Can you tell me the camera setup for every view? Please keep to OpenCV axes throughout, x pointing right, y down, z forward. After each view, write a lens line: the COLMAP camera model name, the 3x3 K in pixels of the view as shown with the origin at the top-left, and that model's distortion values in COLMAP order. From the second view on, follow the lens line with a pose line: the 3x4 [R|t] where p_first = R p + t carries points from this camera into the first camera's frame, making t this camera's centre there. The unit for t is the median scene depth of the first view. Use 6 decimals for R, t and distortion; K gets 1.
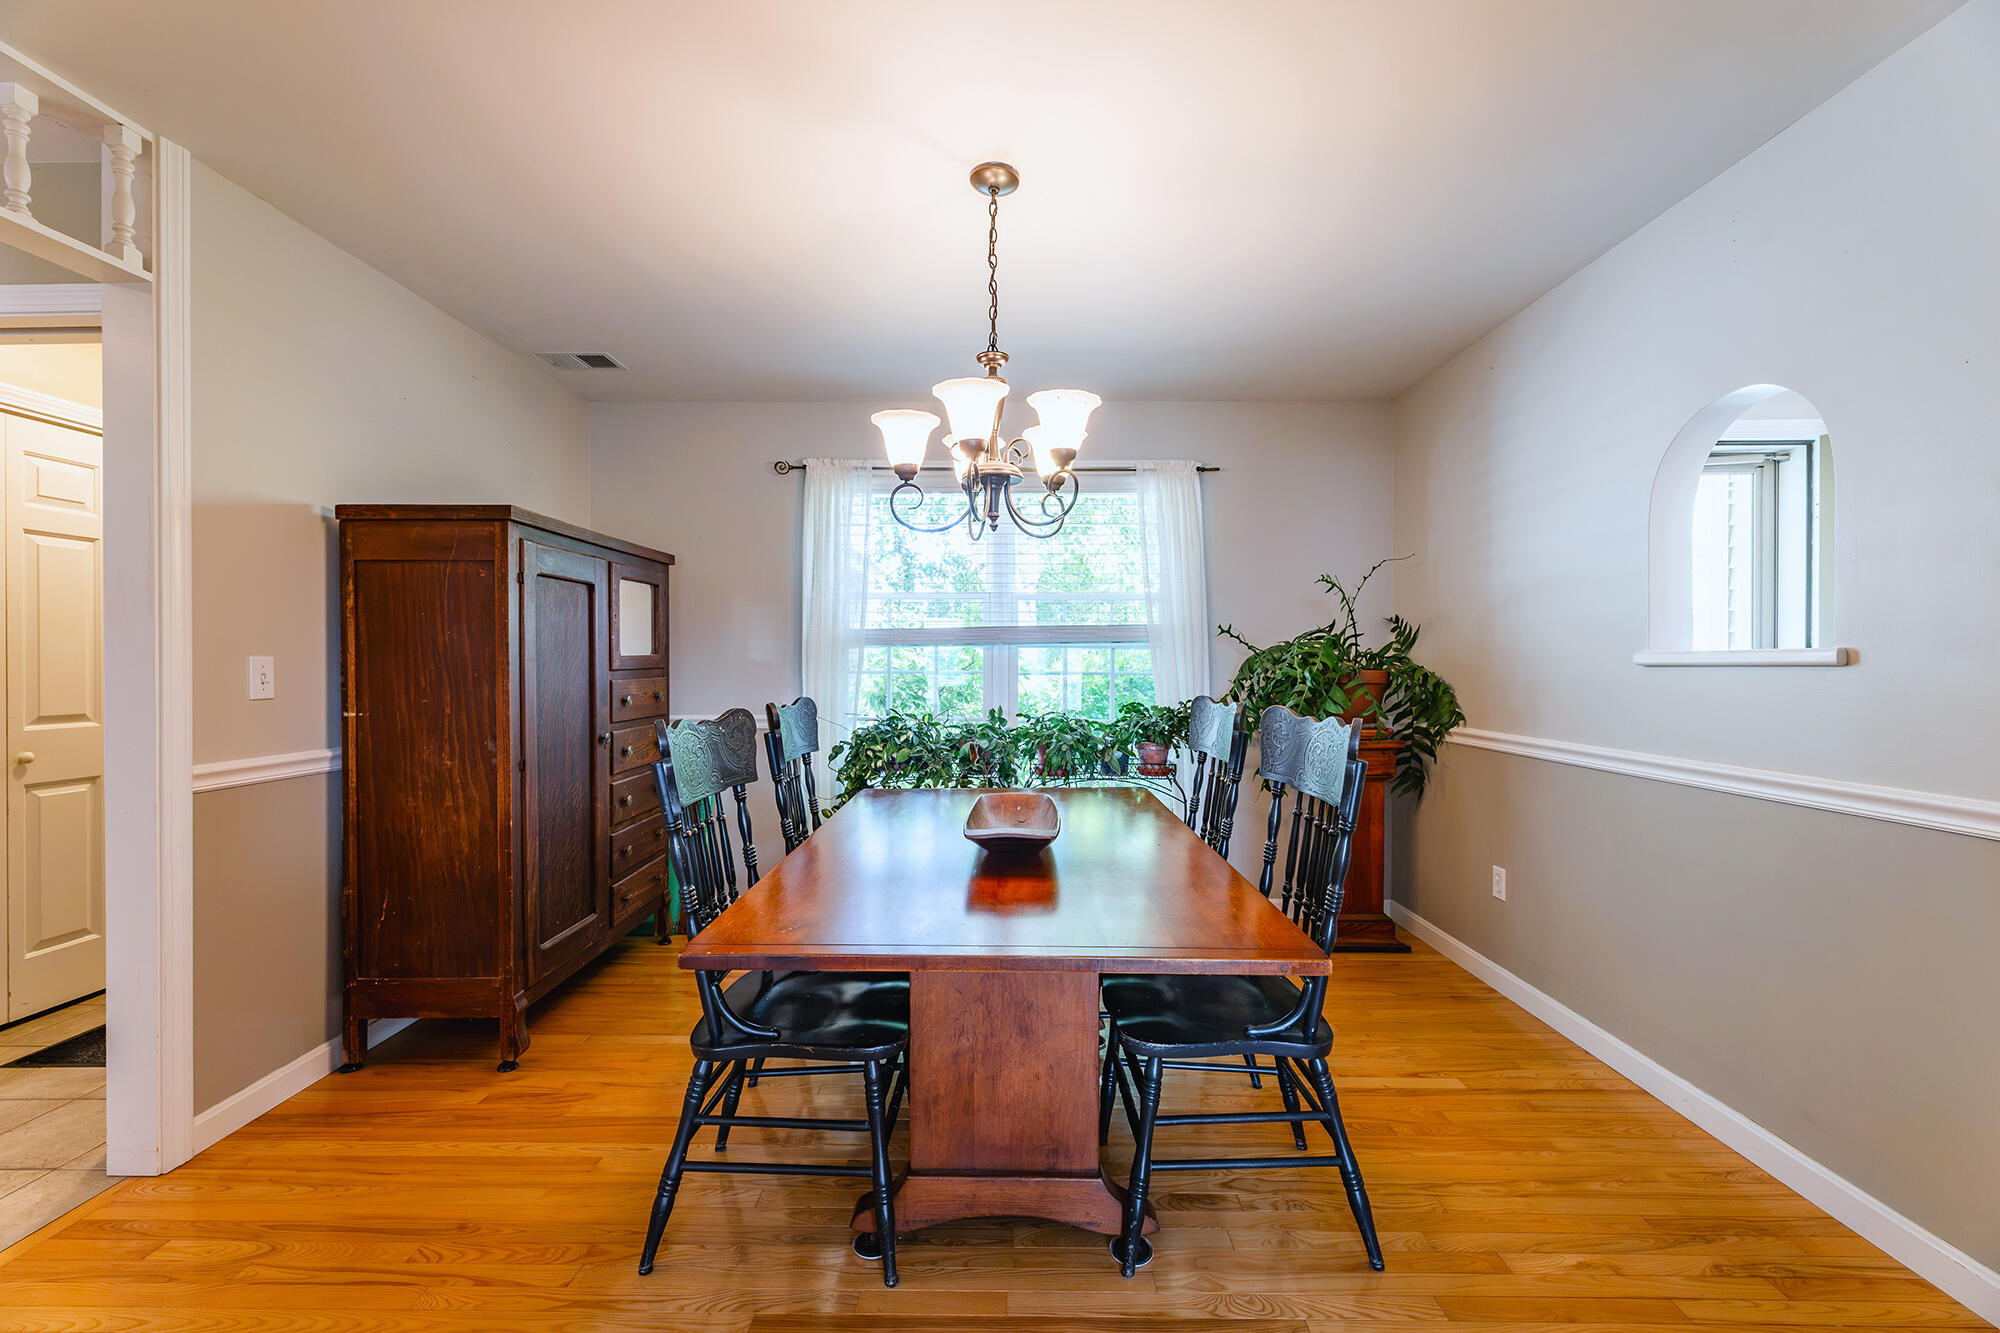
lens RADIAL K [[825.4, 0, 975.0], [0, 825.4, 666.8], [0, 0, 1]] dist [0.001748, -0.000279]
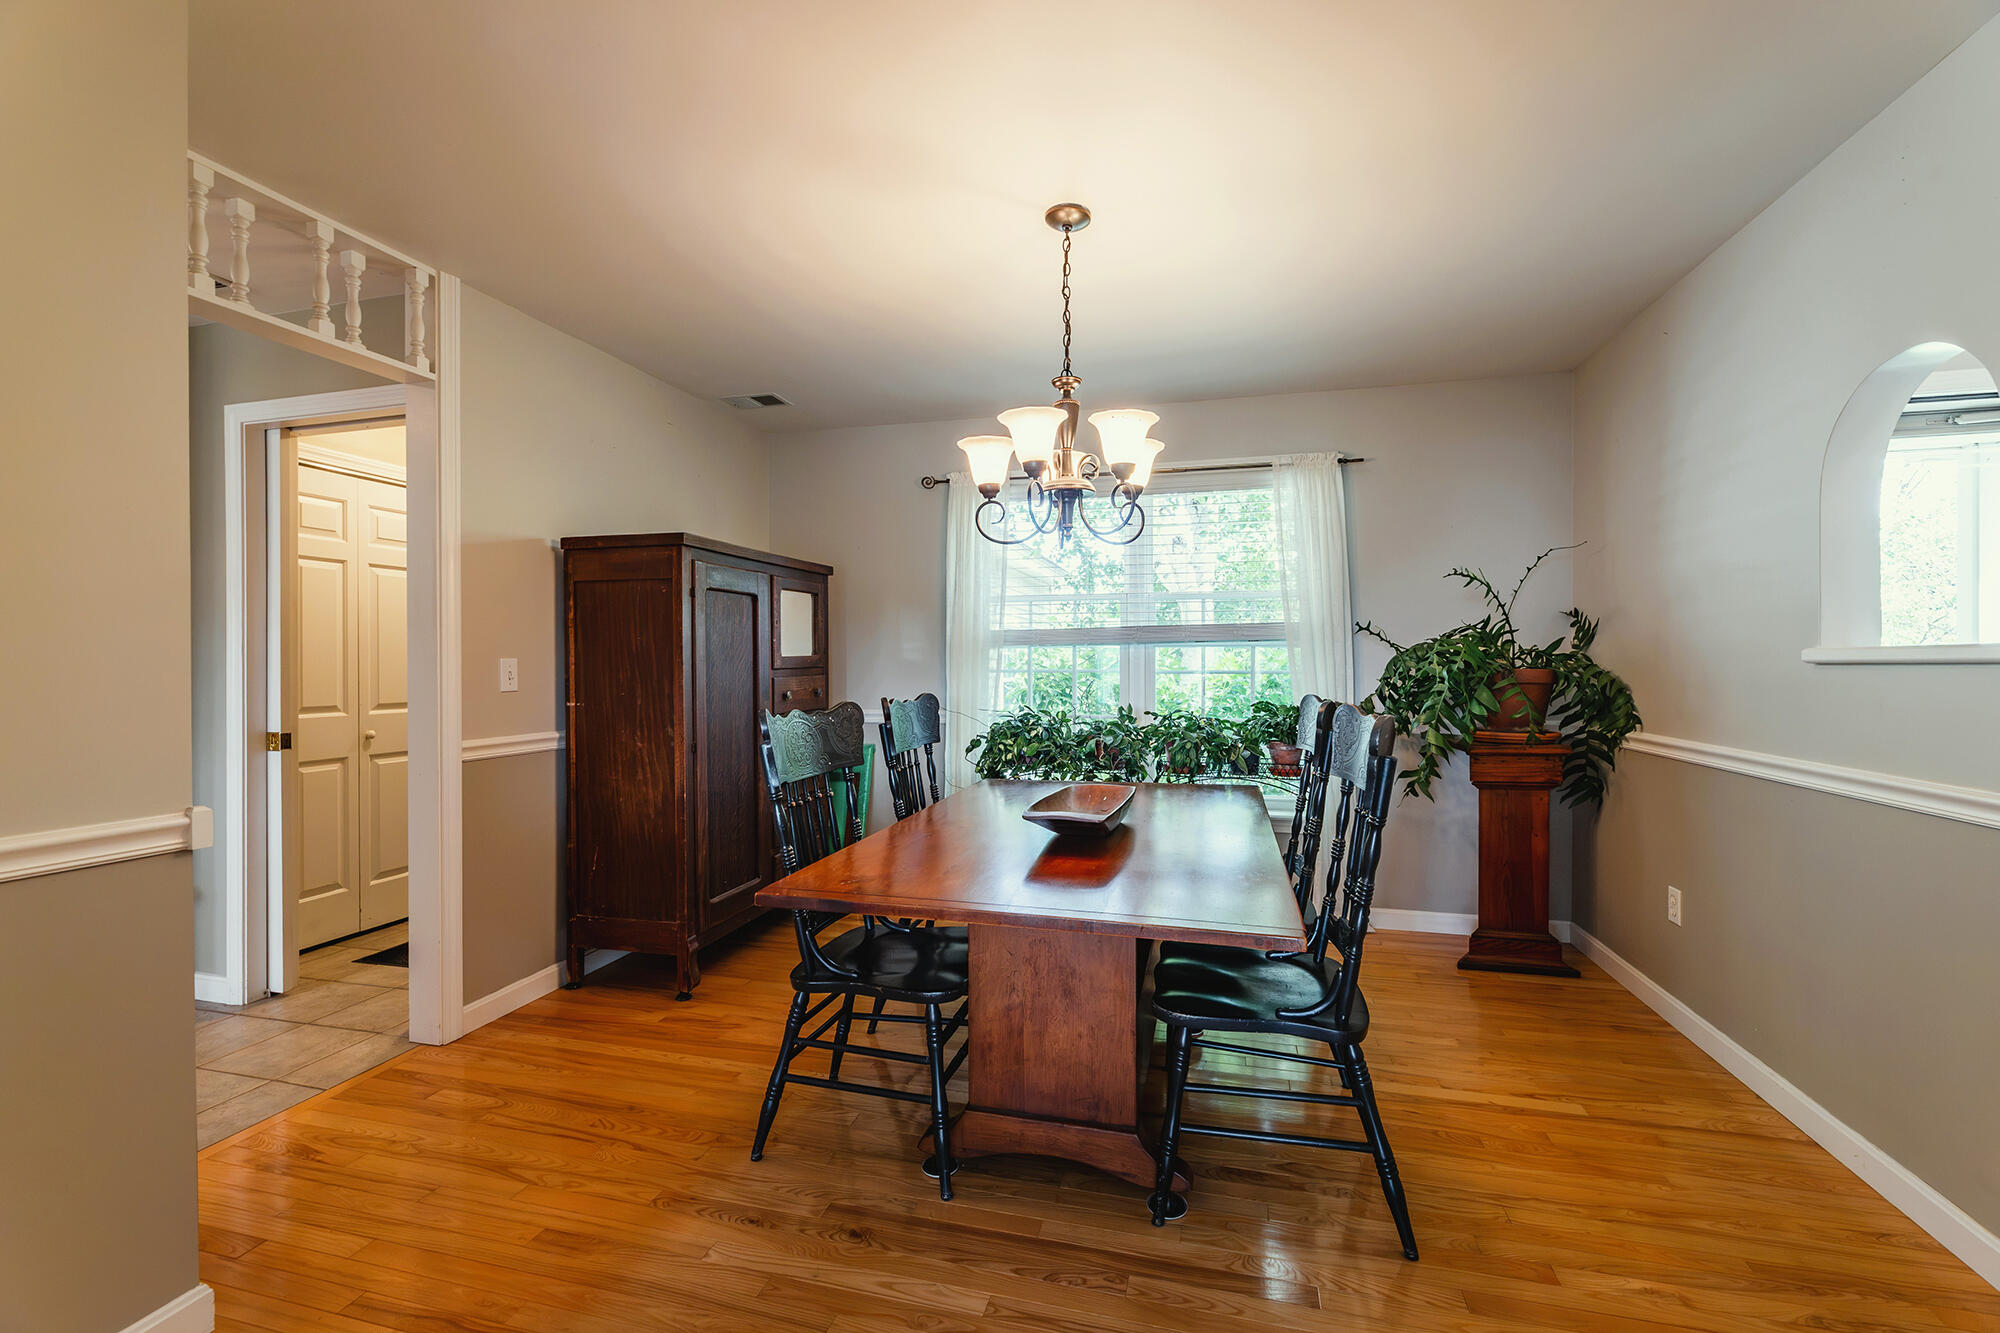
lens RADIAL K [[839.3, 0, 978.4], [0, 839.3, 666.1], [0, 0, 1]] dist [-0.000988, -0.000106]
pose [[0.970306, -0.001143, -0.241877, 0.152354], [0.001157, 0.999999, -0.000082, 0.000468], [0.241877, -0.000200, 0.970307, -0.087721]]
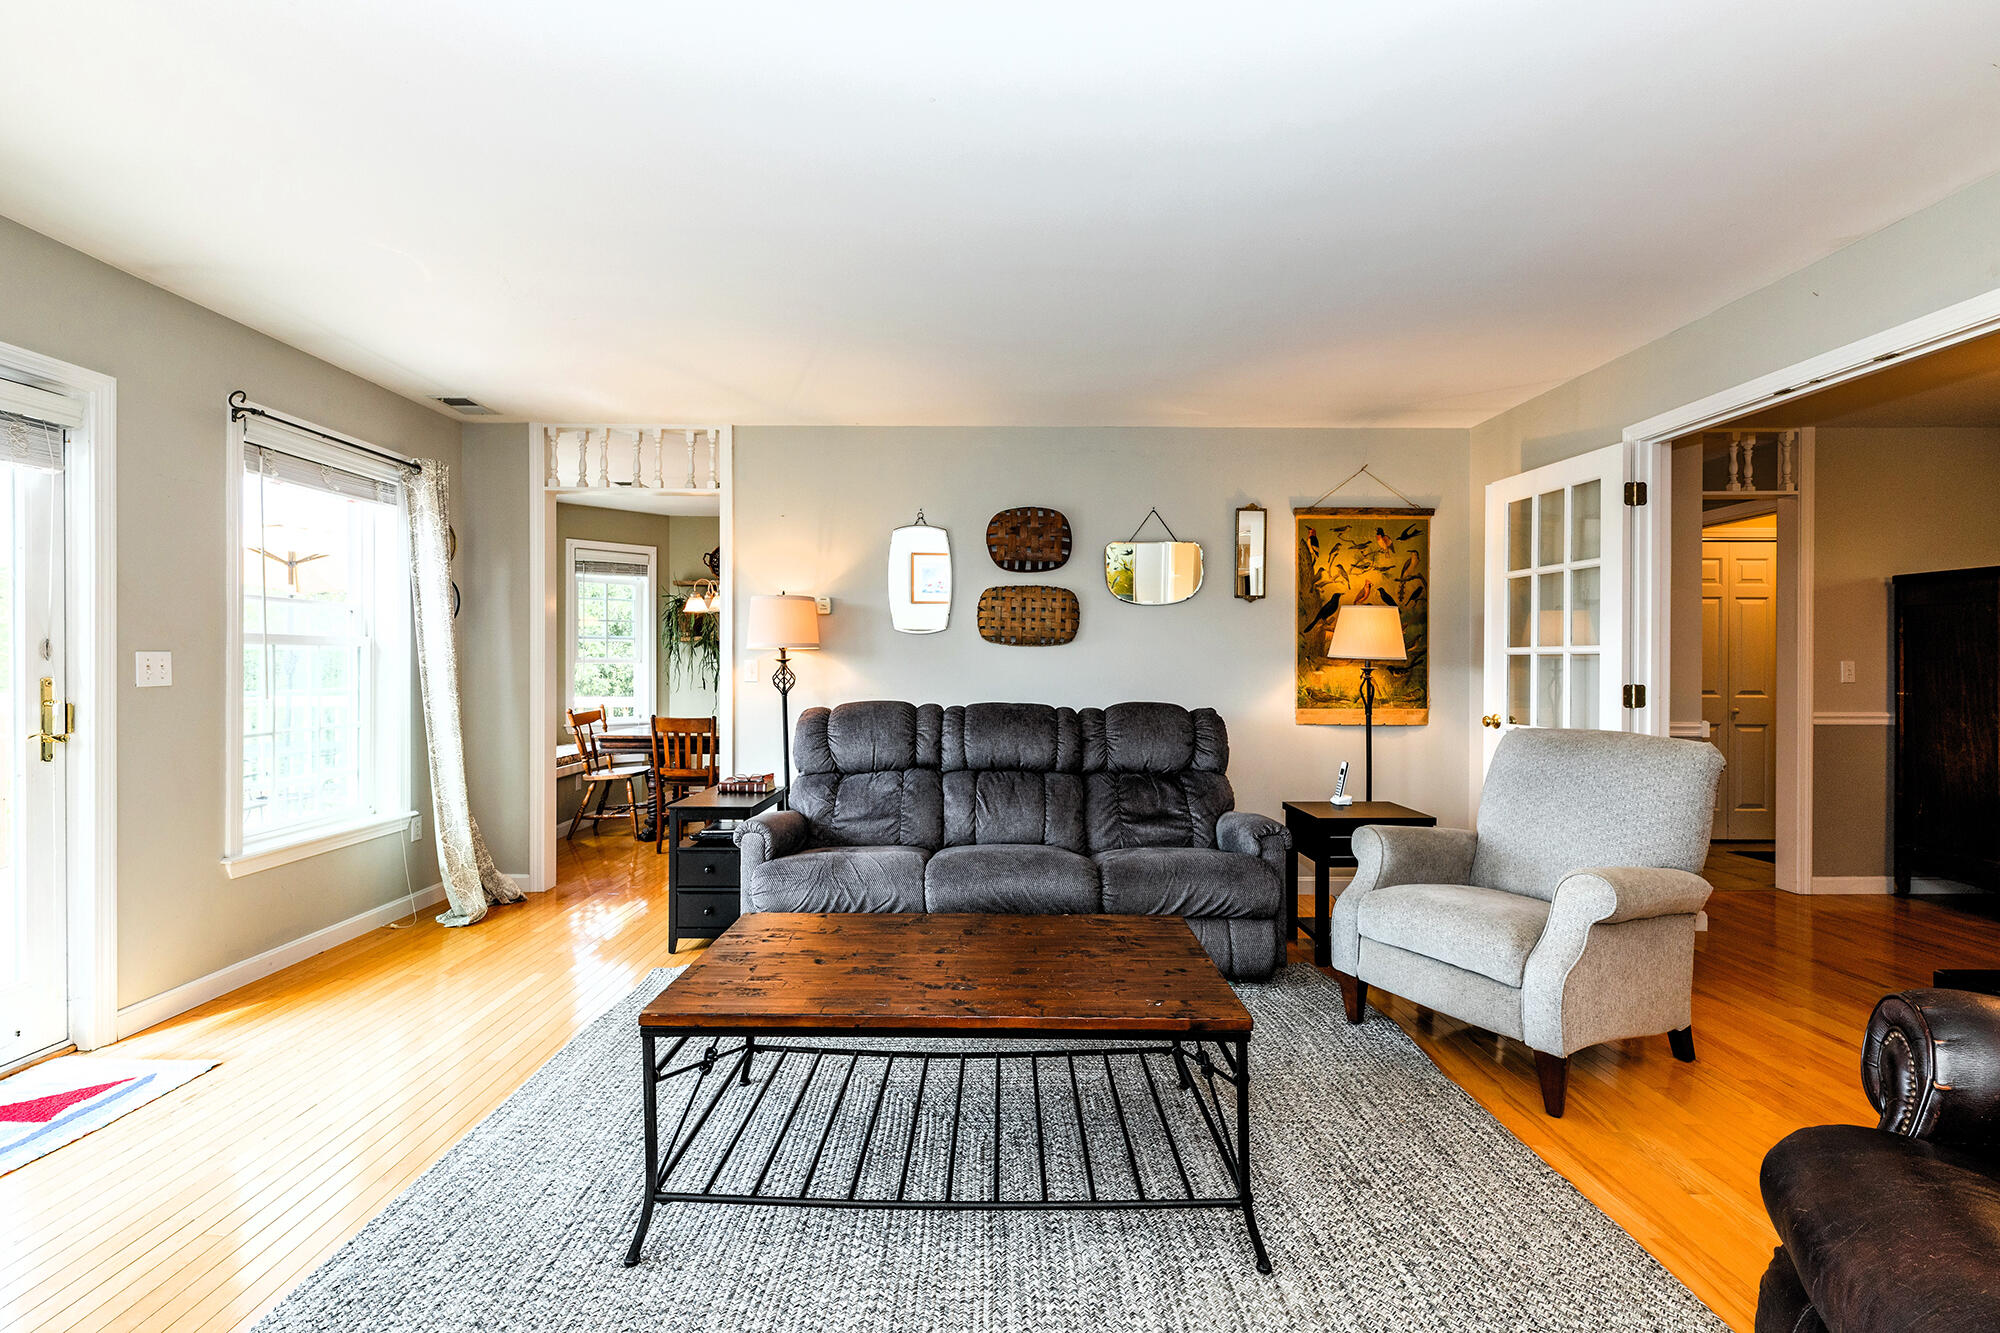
lens RADIAL K [[873.3, 0, 1026.4], [0, 873.3, 667.5], [0, 0, 1]] dist [-0.001141, -0.000104]
pose [[0.064209, 0.006877, -0.997913, 0.984653], [-0.006018, 0.999961, 0.006504, 0.001028], [0.997918, 0.005587, 0.064248, -0.986260]]
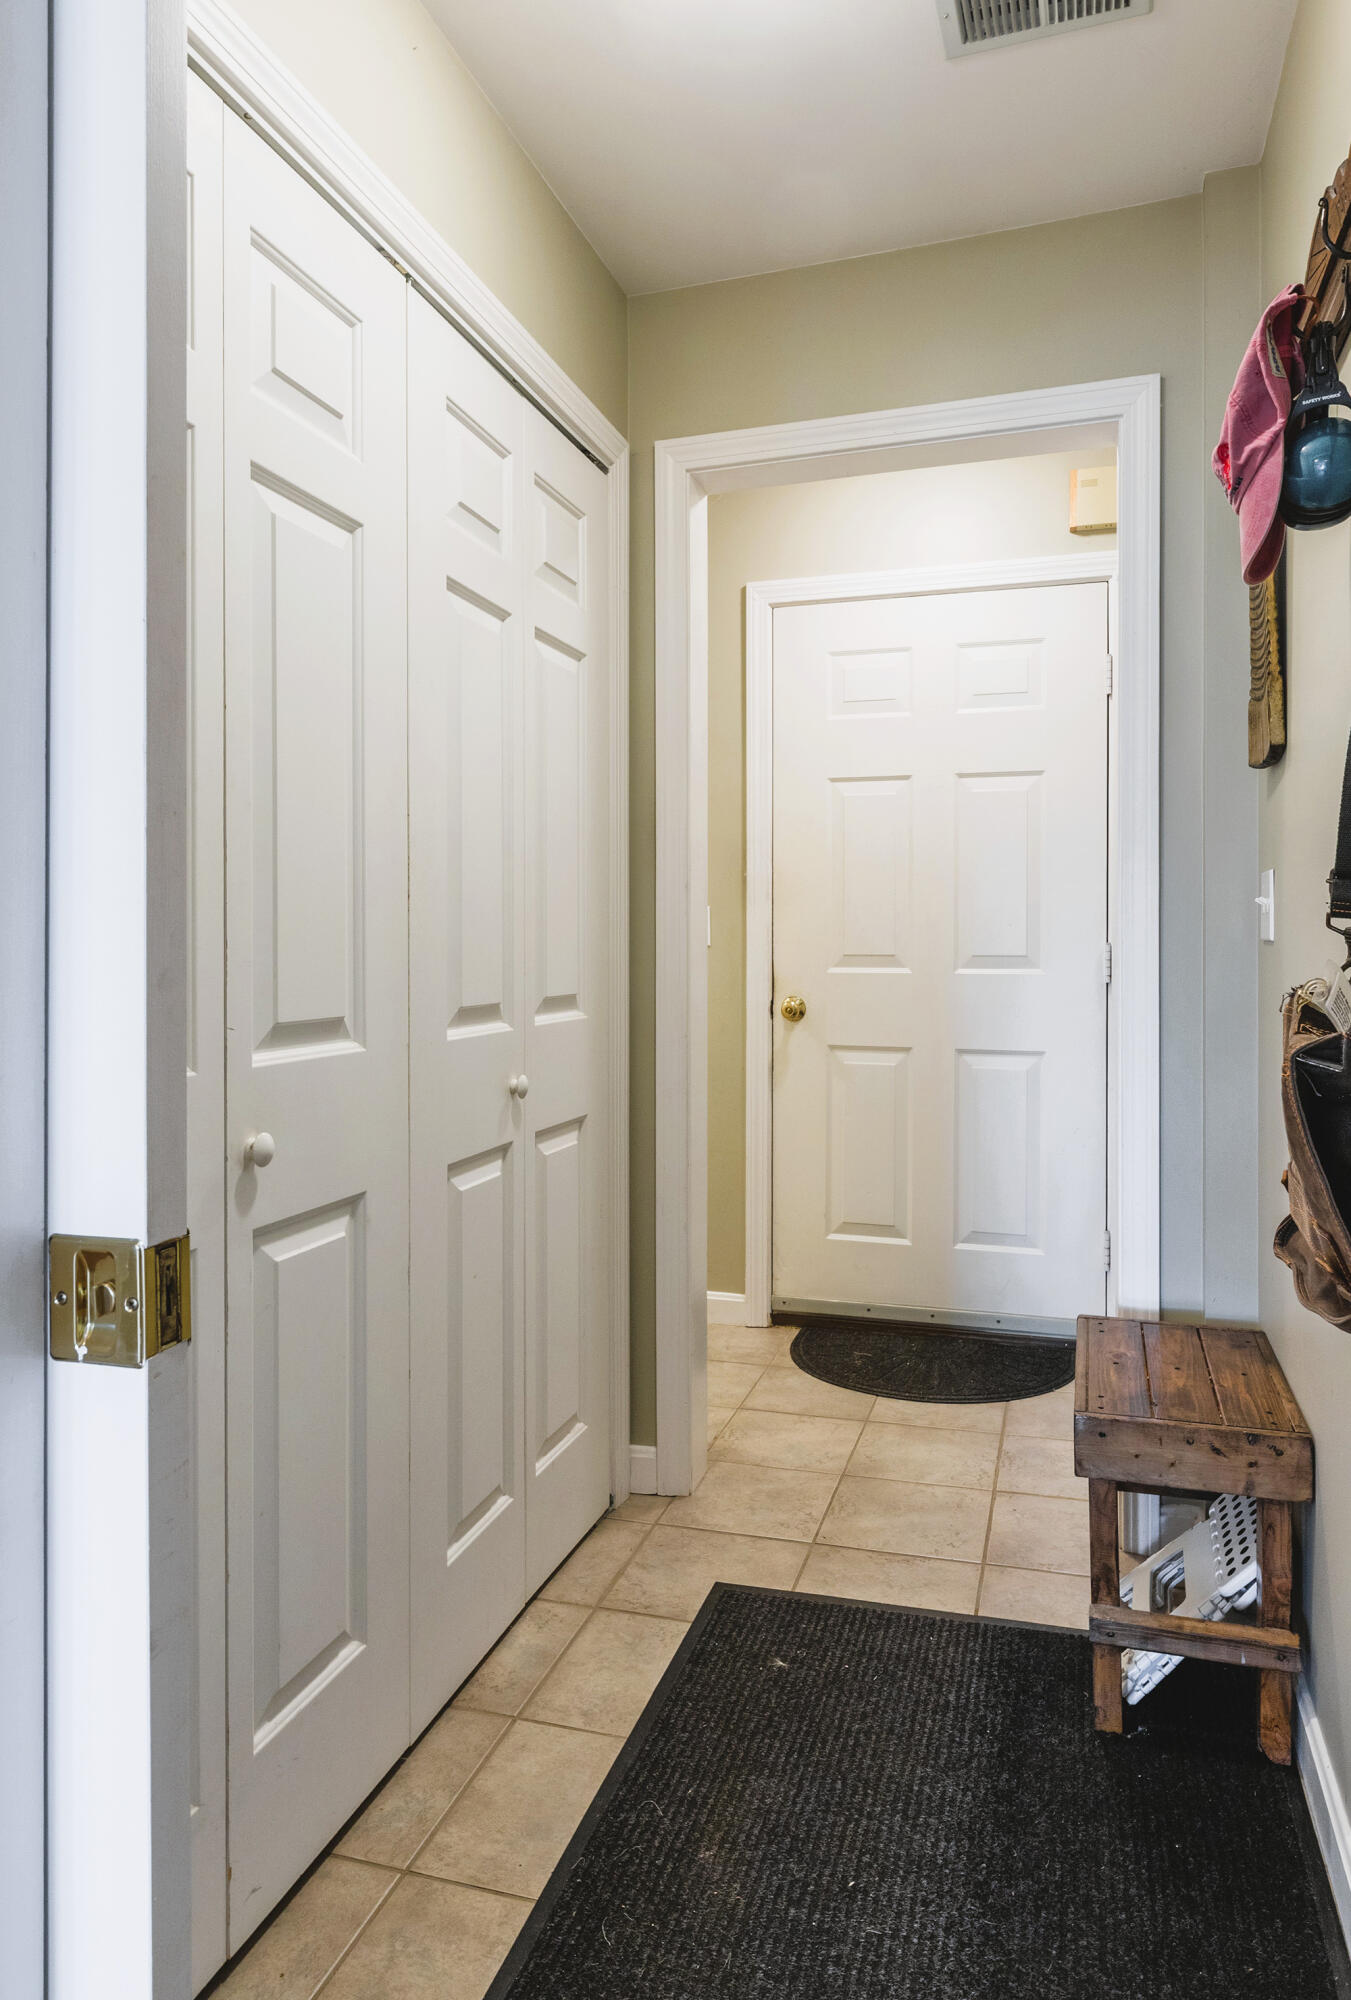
lens RADIAL K [[1266.5, 0, 674.4], [0, 1266.5, 995.4], [0, 0, 1]] dist [0.082567, 0.000431]
pose [[0.965673, 0.014205, -0.259371, -0.989740], [-0.003253, 0.999087, 0.042605, 0.030232], [0.259740, -0.040299, 0.964837, 0.639060]]
